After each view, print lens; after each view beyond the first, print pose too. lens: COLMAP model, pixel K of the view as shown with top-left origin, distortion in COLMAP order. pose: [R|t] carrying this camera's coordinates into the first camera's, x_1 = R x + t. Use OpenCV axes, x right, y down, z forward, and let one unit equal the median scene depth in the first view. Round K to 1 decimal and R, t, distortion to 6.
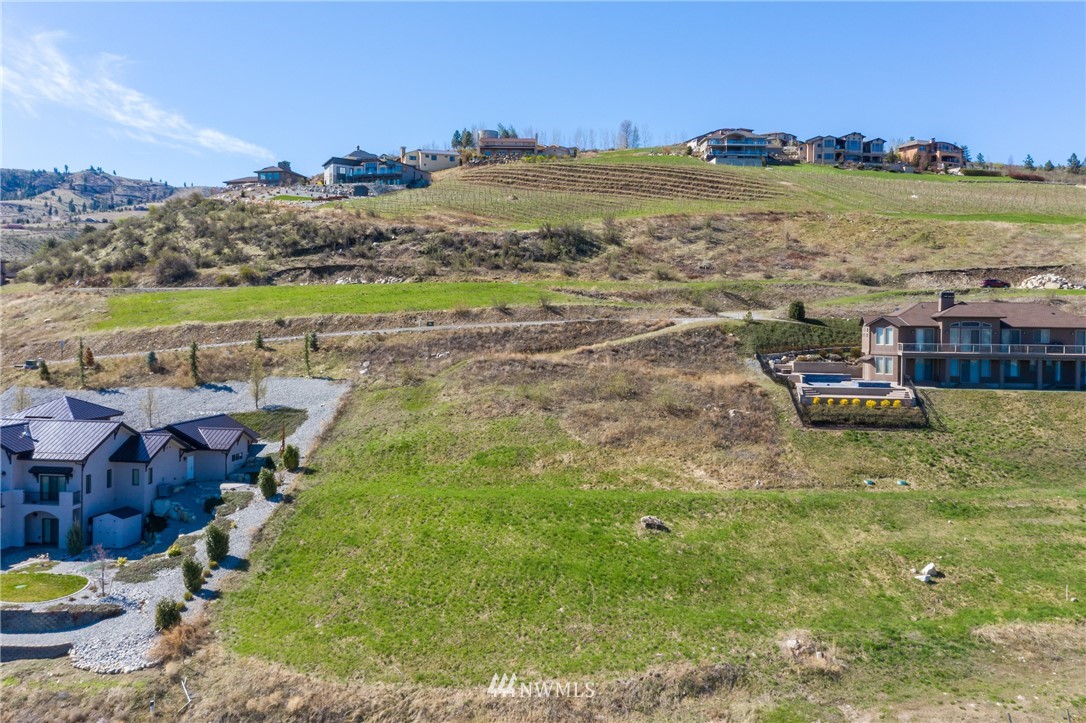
lens RADIAL K [[927.7, 0, 543.0], [0, 927.7, 361.5], [0, 0, 1]] dist [0.031219, -0.005193]
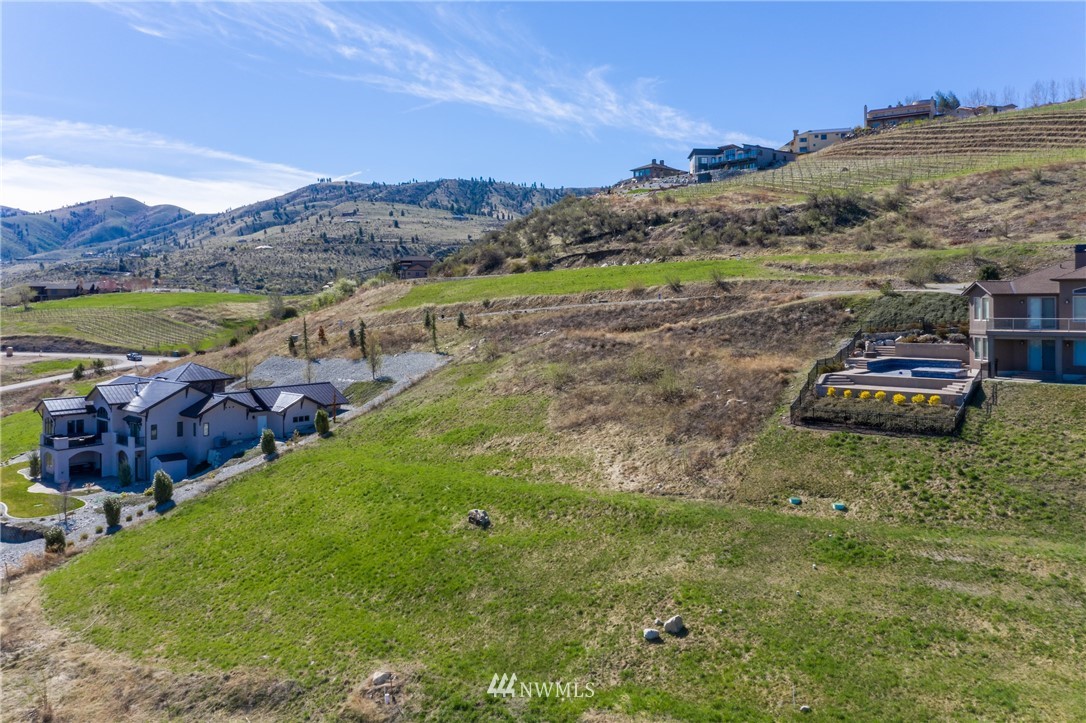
lens RADIAL K [[844.6, 0, 543.0], [0, 844.6, 361.5], [0, 0, 1]] dist [0.033541, 0.003832]
pose [[0.840288, 0.023174, -0.541644, 0.253886], [-0.011077, 0.999611, 0.025584, 0.000555], [0.542027, -0.015498, 0.840218, 0.143979]]
